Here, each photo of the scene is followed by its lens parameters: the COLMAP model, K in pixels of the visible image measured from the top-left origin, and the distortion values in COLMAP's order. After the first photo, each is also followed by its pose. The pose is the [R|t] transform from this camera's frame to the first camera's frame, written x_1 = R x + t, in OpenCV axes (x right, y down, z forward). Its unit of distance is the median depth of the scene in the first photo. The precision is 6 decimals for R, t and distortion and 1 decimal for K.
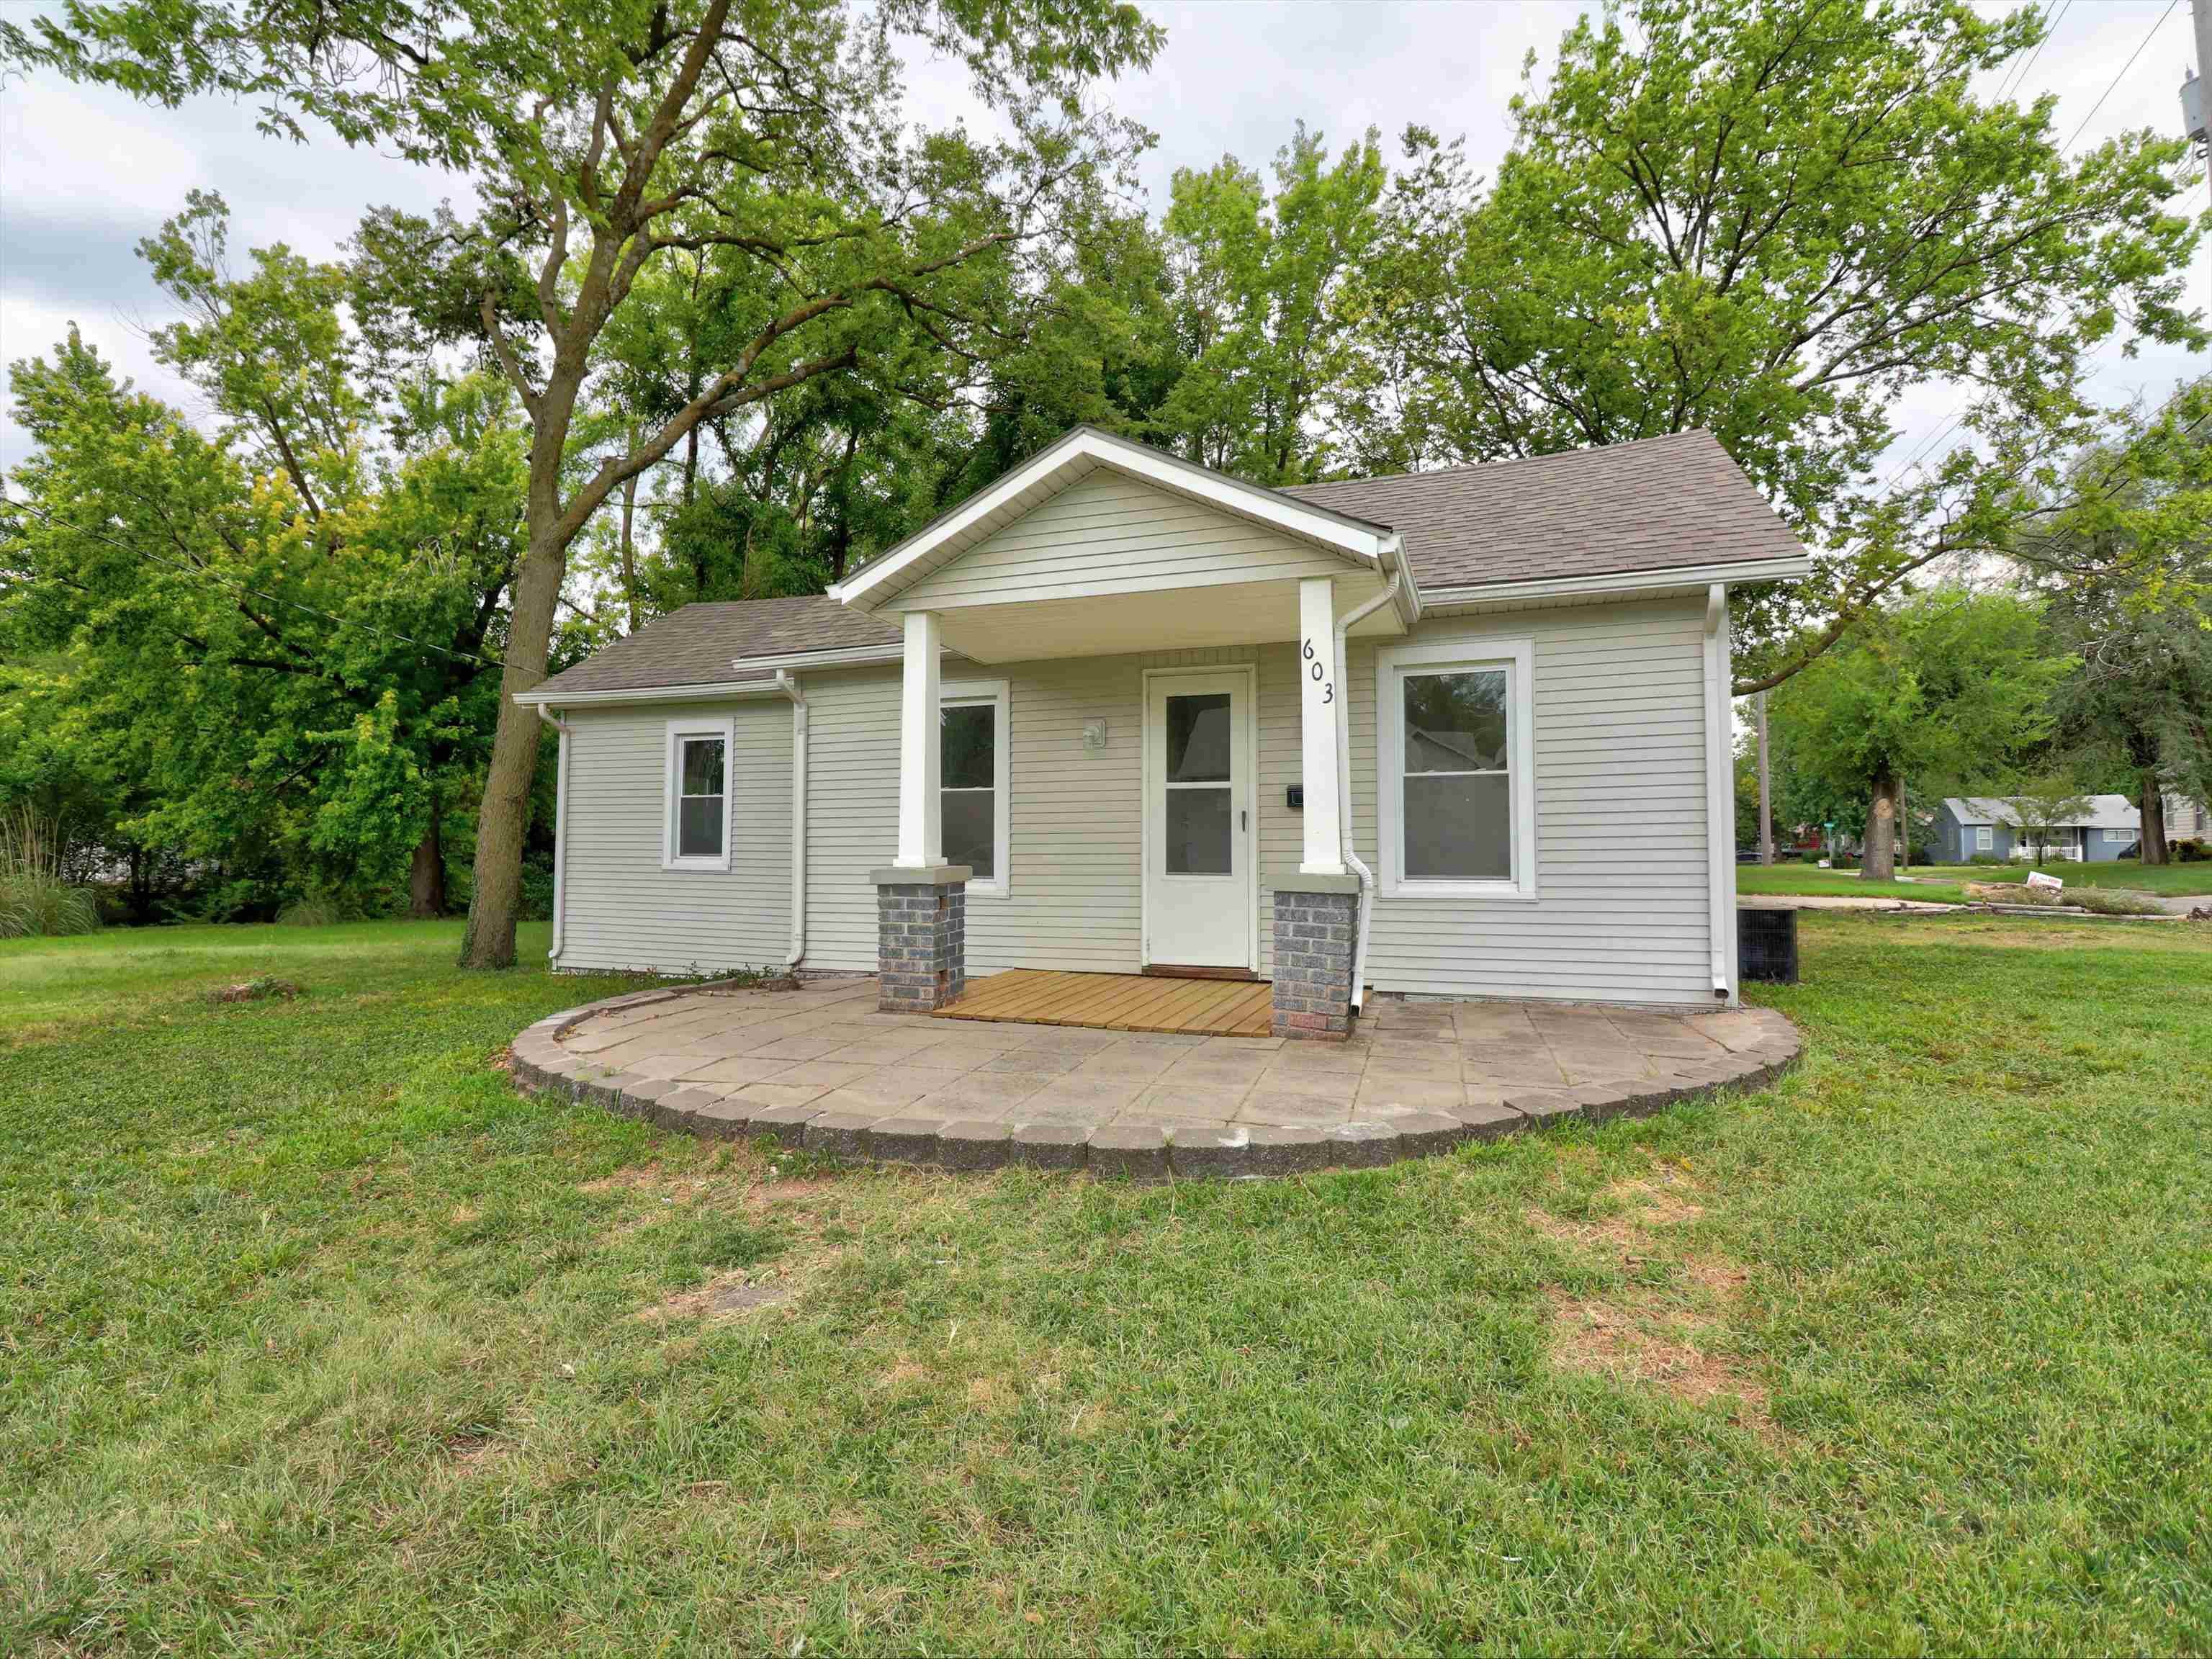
lens RADIAL K [[1038.5, 0, 1139.0], [0, 1038.5, 784.9], [0, 0, 1]] dist [-0.004091, -0.011476]
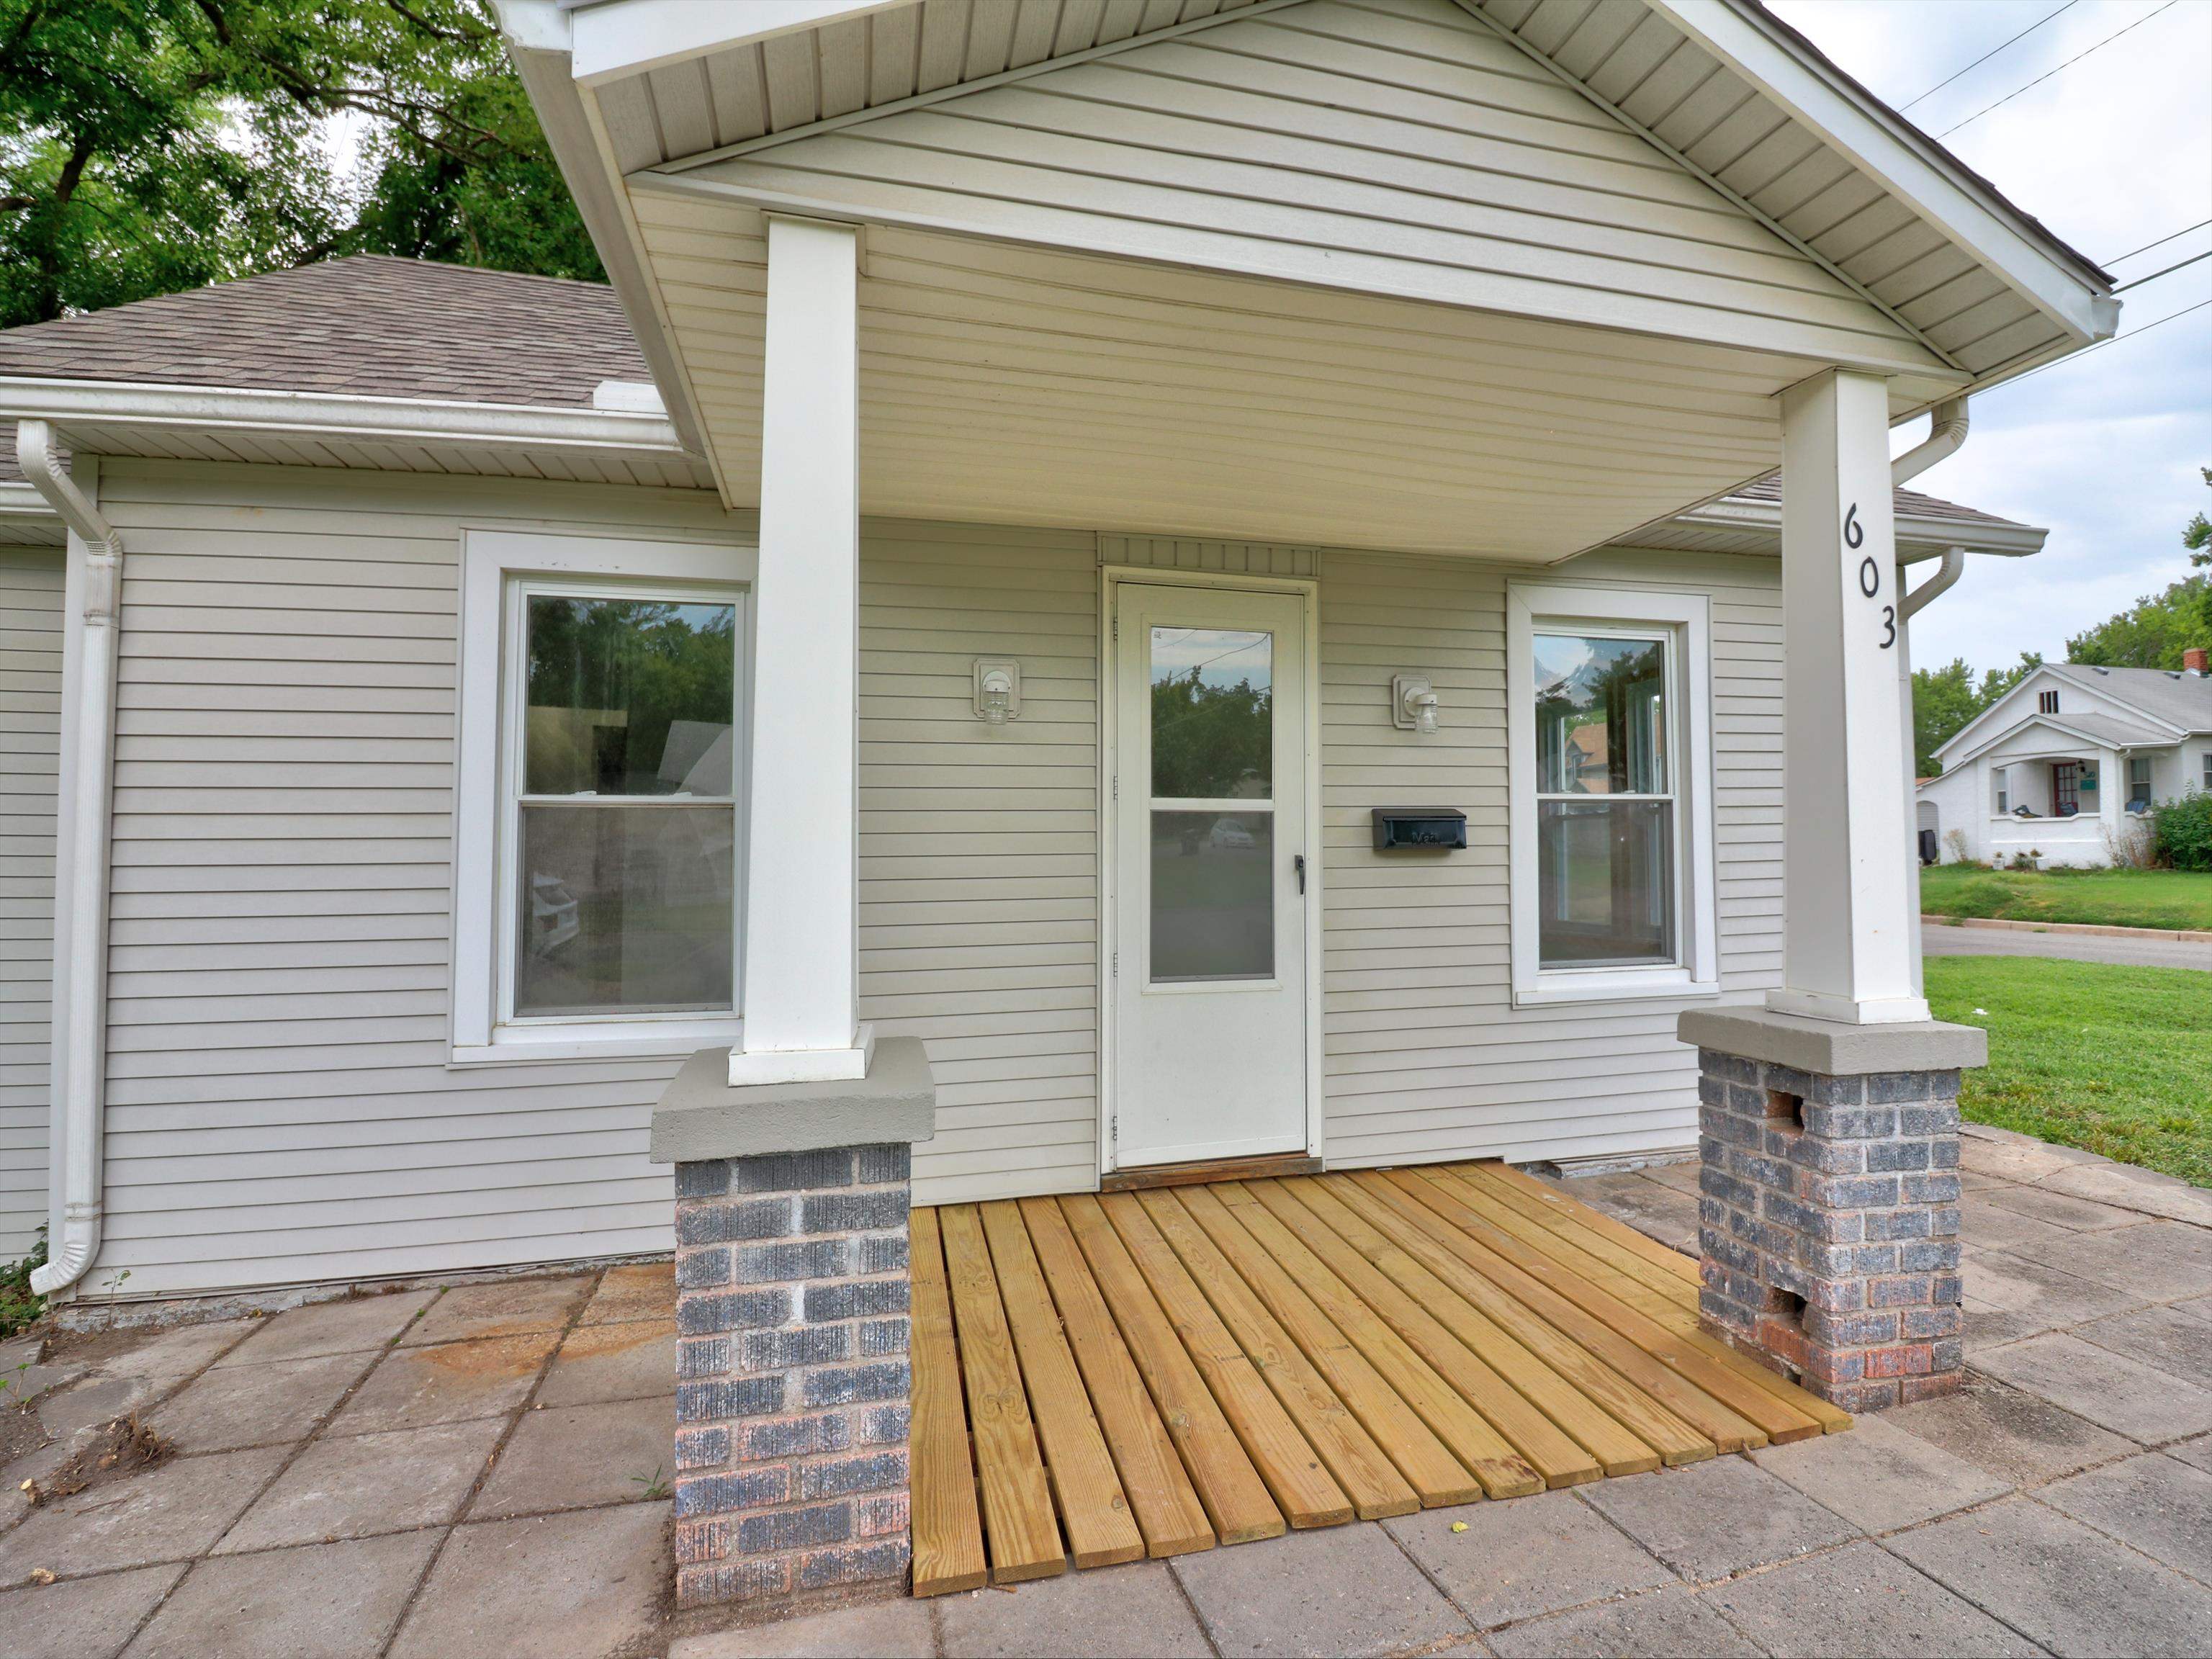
lens RADIAL K [[1038.5, 0, 1139.0], [0, 1038.5, 784.9], [0, 0, 1]] dist [-0.004091, -0.011476]
pose [[0.828290, 0.027974, 0.559601, -0.263001], [-0.028424, 0.999565, -0.007895, -0.004226], [-0.559578, -0.009367, 0.828724, 0.602321]]
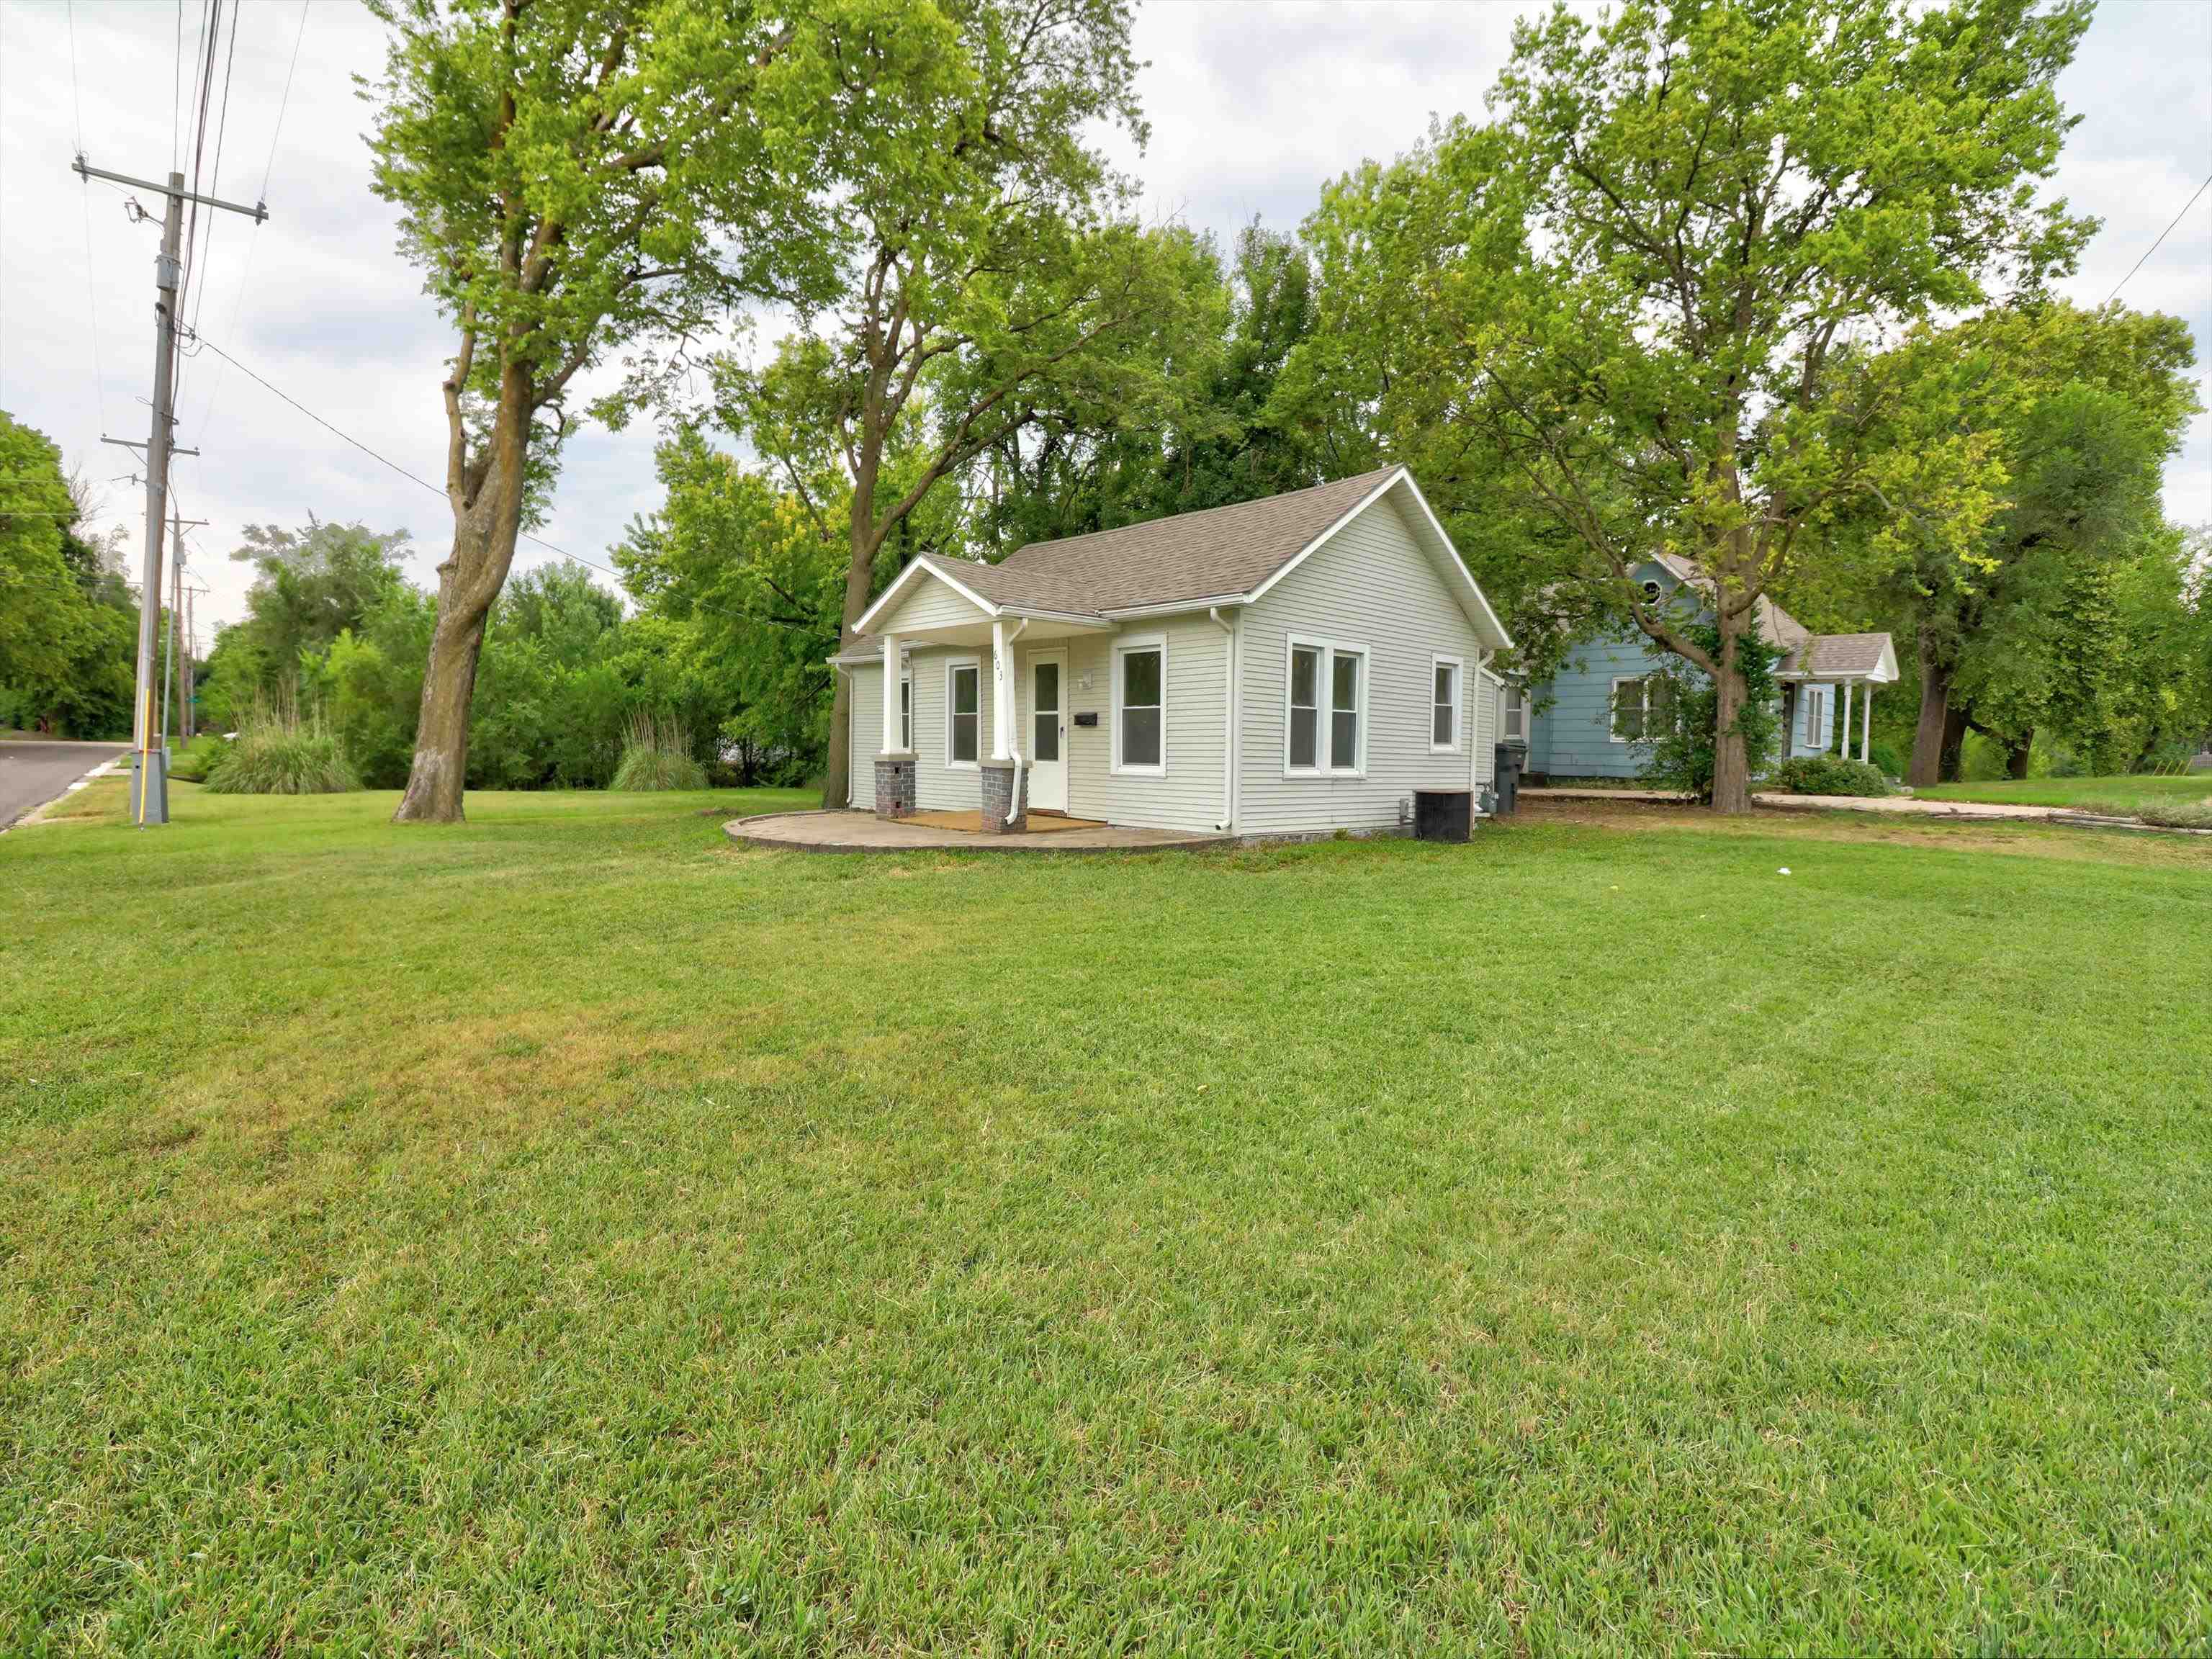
lens RADIAL K [[1056.4, 0, 1116.2], [0, 1056.4, 741.0], [0, 0, 1]] dist [-0.003623, -0.010489]
pose [[0.888501, 0.008320, -0.458798, 1.051222], [0.019244, 0.998280, 0.055371, -0.053203], [0.458470, -0.058026, 0.886813, -0.635190]]
